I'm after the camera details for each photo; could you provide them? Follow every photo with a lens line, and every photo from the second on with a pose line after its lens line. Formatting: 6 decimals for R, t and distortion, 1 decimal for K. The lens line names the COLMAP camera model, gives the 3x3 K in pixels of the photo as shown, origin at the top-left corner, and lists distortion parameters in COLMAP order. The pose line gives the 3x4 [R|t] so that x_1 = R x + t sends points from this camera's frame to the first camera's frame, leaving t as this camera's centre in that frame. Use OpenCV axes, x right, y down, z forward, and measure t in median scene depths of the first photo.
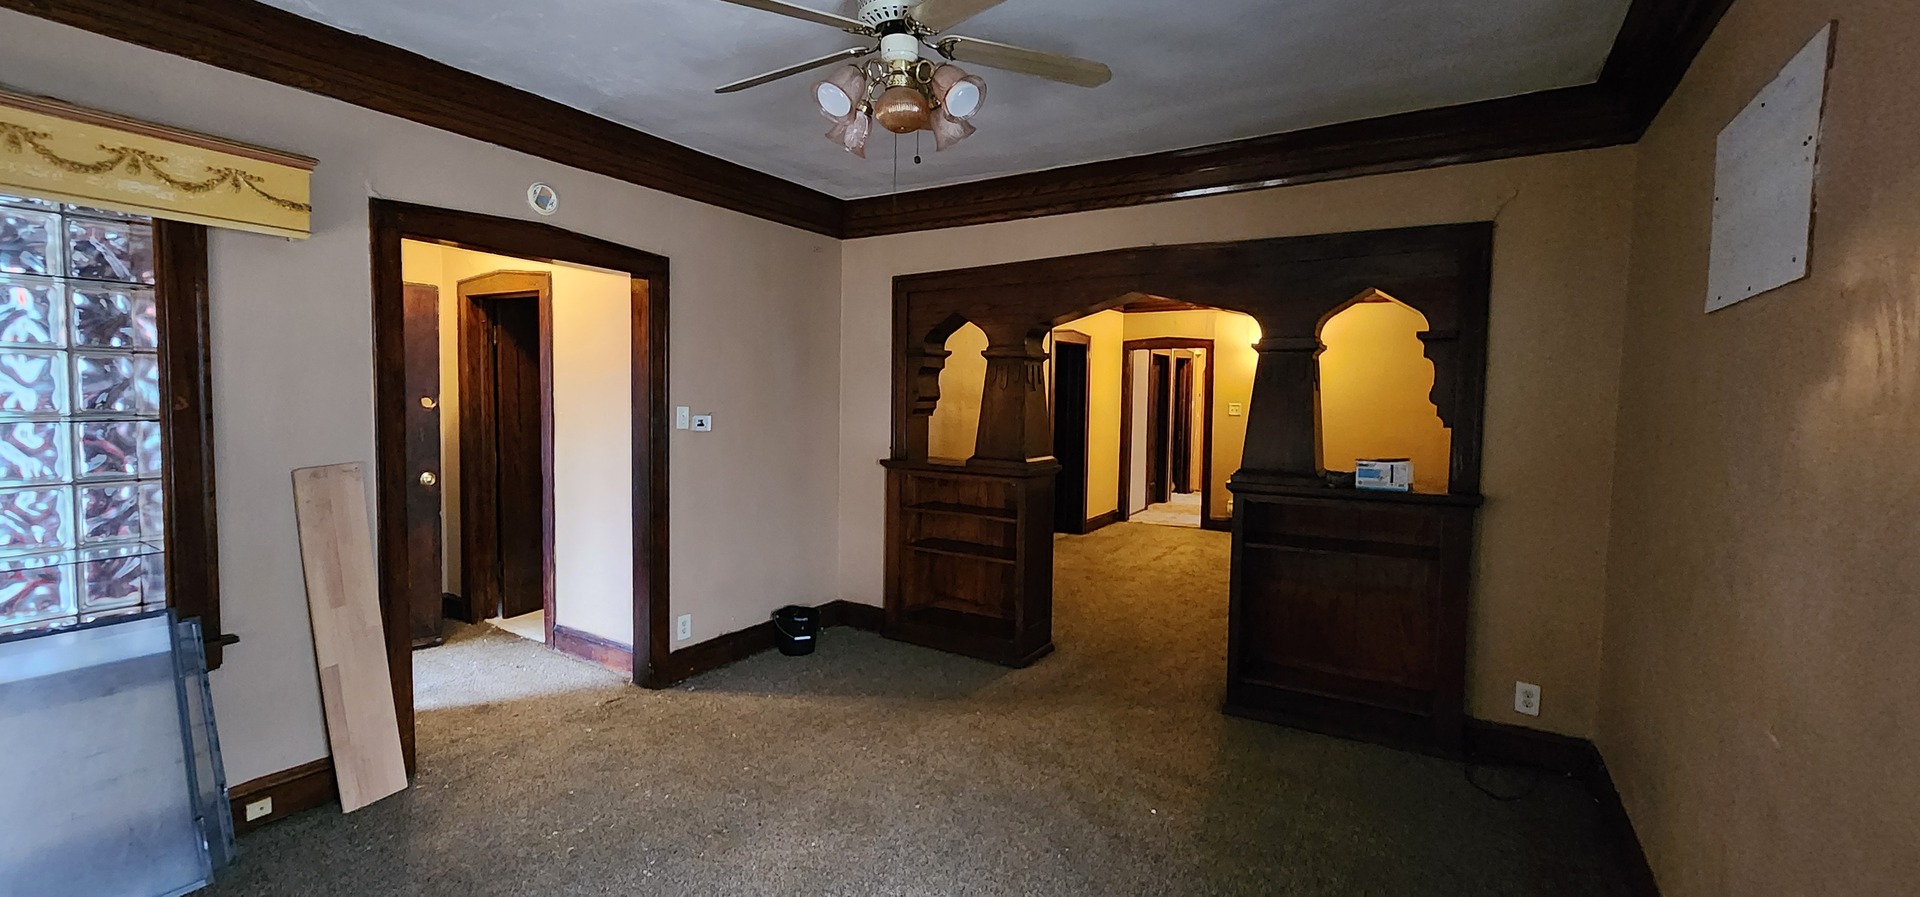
lens RADIAL K [[765.6, 0, 960.0], [0, 765.6, 448.5], [0, 0, 1]] dist [-0.000081, -0.000003]
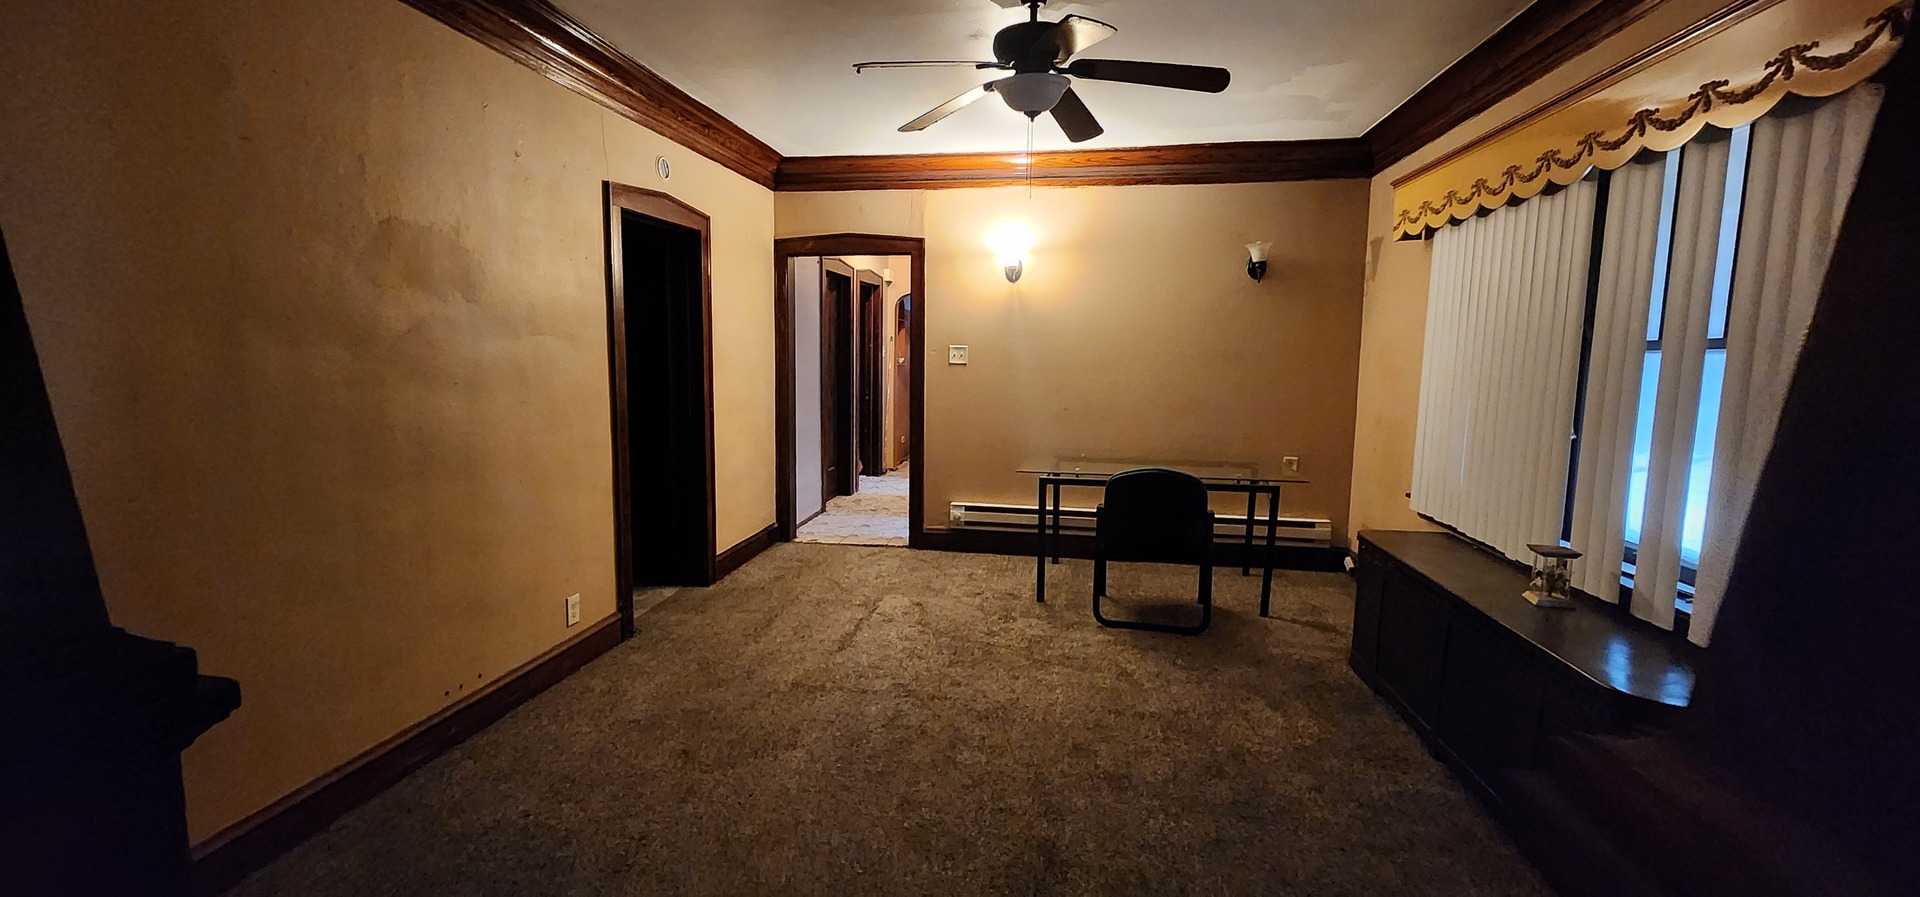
lens RADIAL K [[765.6, 0, 960.0], [0, 765.6, 448.5], [0, 0, 1]] dist [-0.000081, -0.000003]
pose [[0.916095, -0.046546, 0.398250, 0.099041], [0.022449, 0.997635, 0.064961, -0.014650], [-0.400332, -0.050570, 0.914974, 0.385262]]
